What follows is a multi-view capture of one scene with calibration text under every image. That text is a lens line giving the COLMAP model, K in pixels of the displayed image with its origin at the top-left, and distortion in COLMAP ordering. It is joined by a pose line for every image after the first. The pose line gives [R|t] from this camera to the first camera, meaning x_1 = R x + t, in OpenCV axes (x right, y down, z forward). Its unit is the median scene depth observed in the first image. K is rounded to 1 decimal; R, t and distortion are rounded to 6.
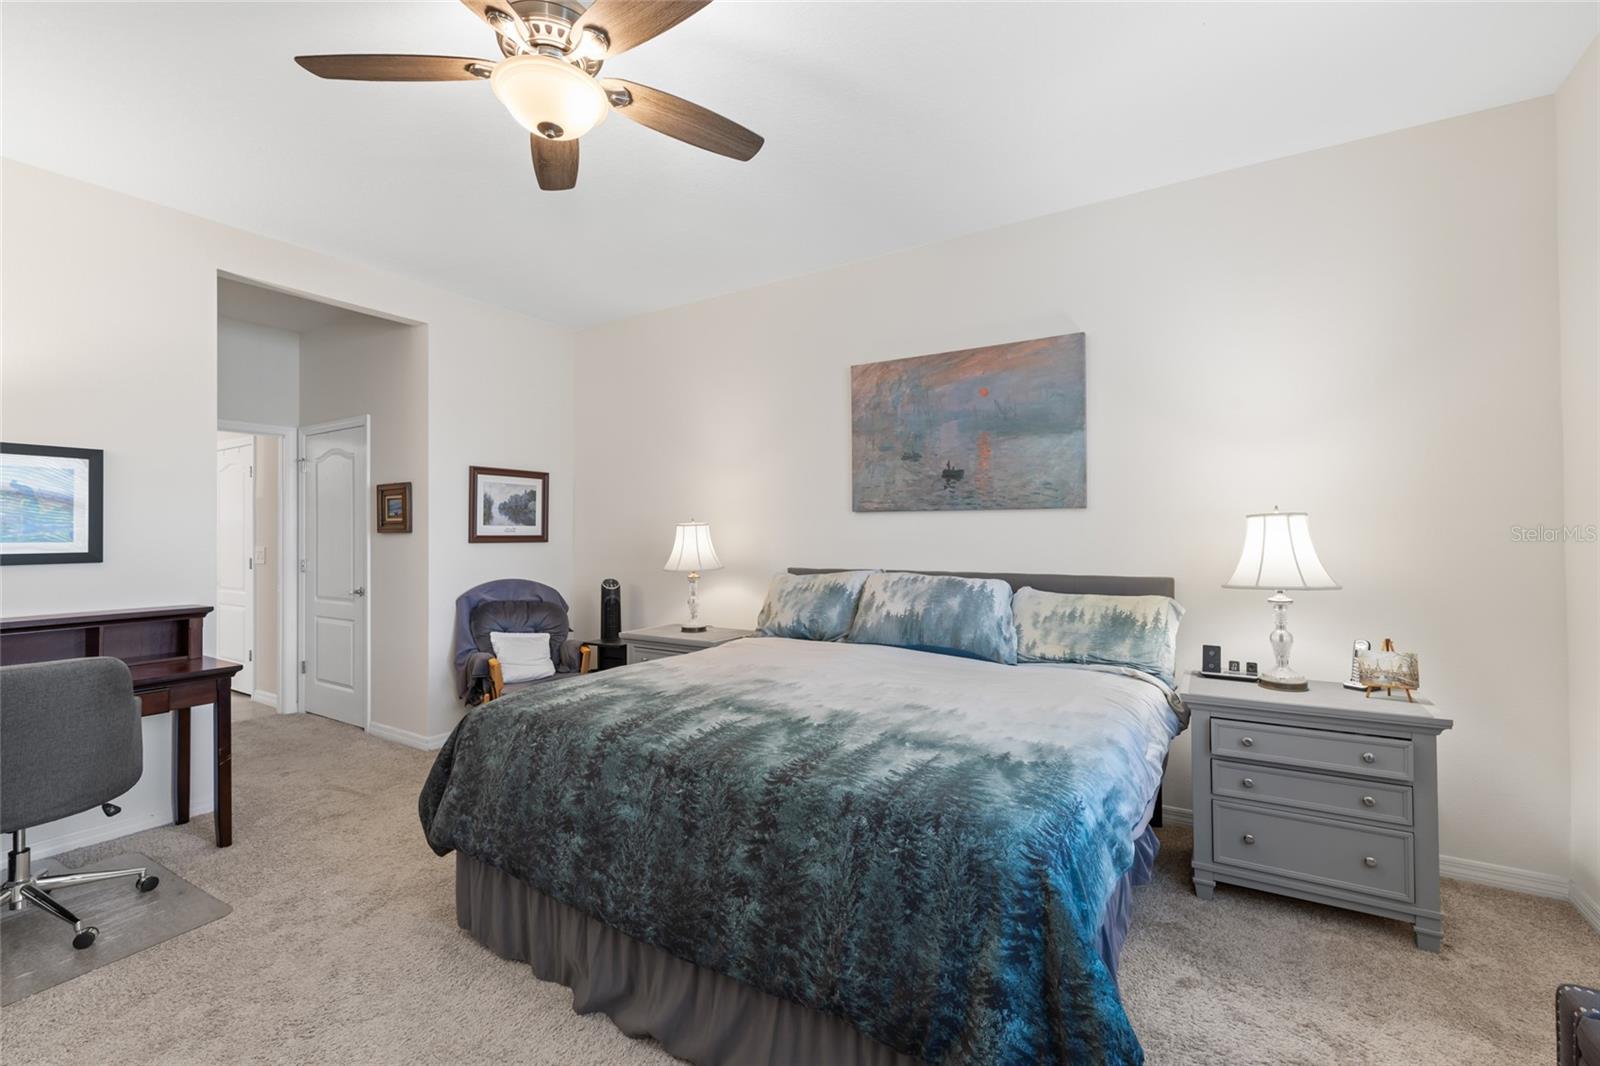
lens RADIAL K [[692.9, 0, 804.6], [0, 692.9, 529.2], [0, 0, 1]] dist [0.002014, -0.000148]
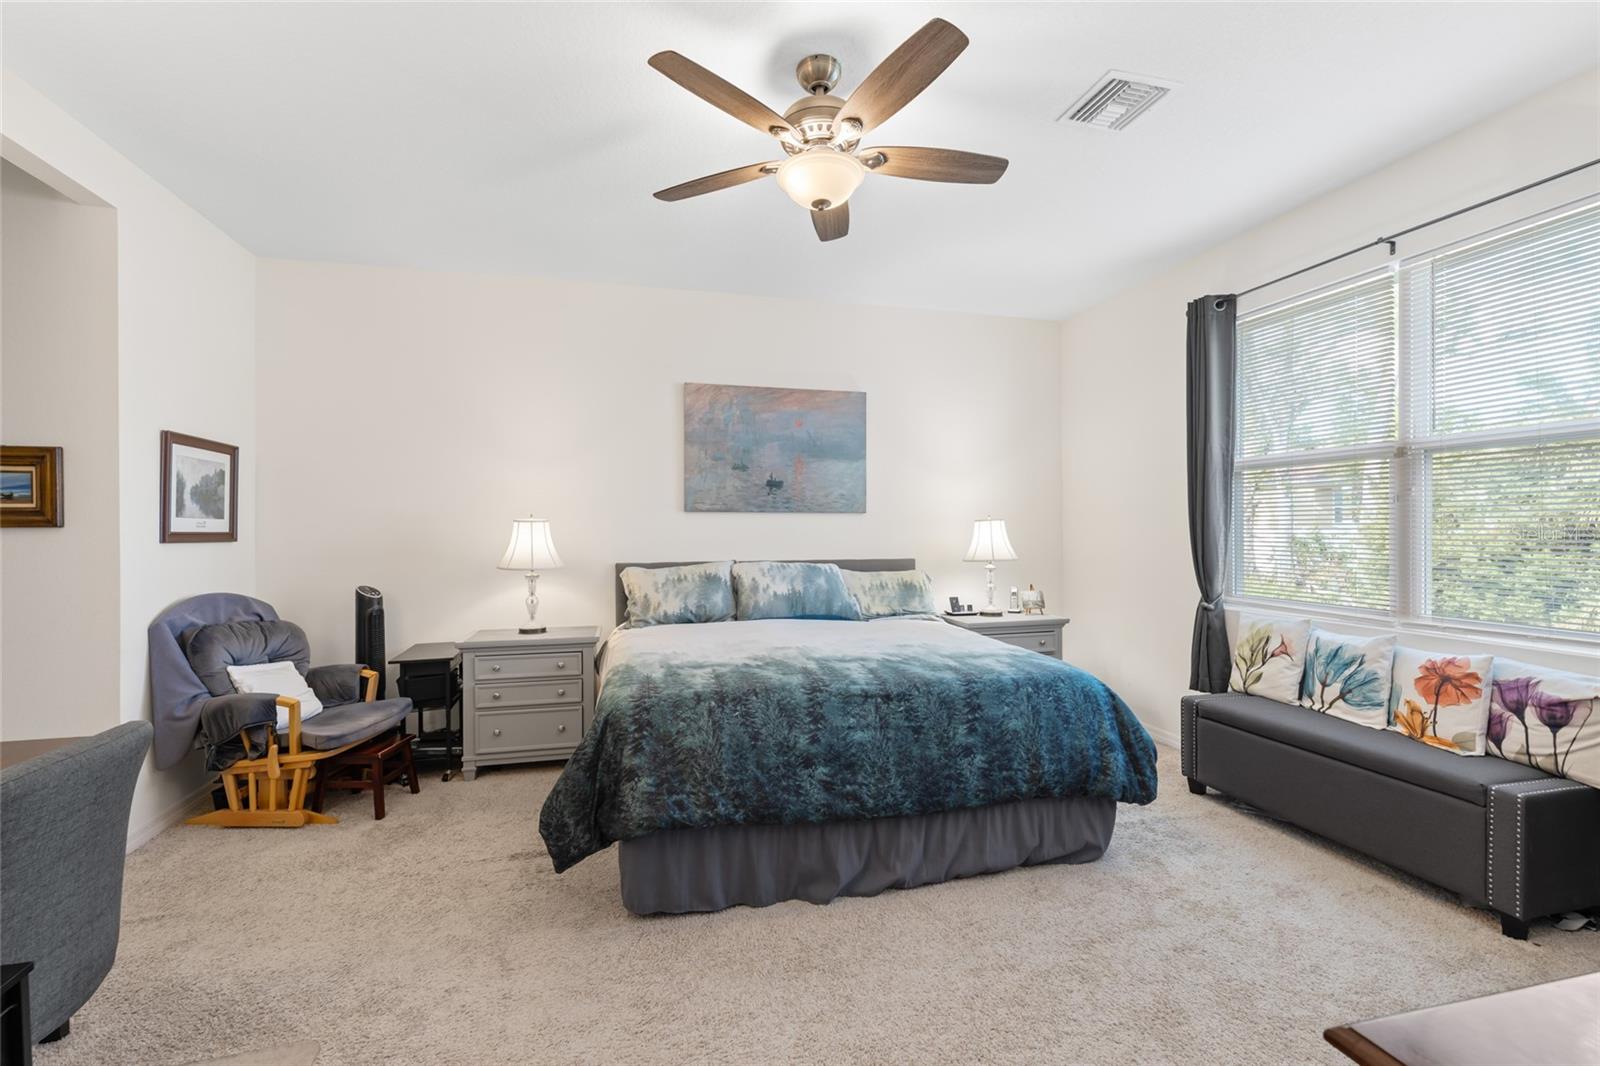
lens RADIAL K [[692.9, 0, 808.5], [0, 692.9, 533.5], [0, 0, 1]] dist [0.002014, -0.000148]
pose [[0.682629, -0.000164, 0.730765, -0.741787], [-0.004210, 0.999982, 0.004157, 0.006696], [-0.730753, -0.005914, 0.682616, 0.091787]]
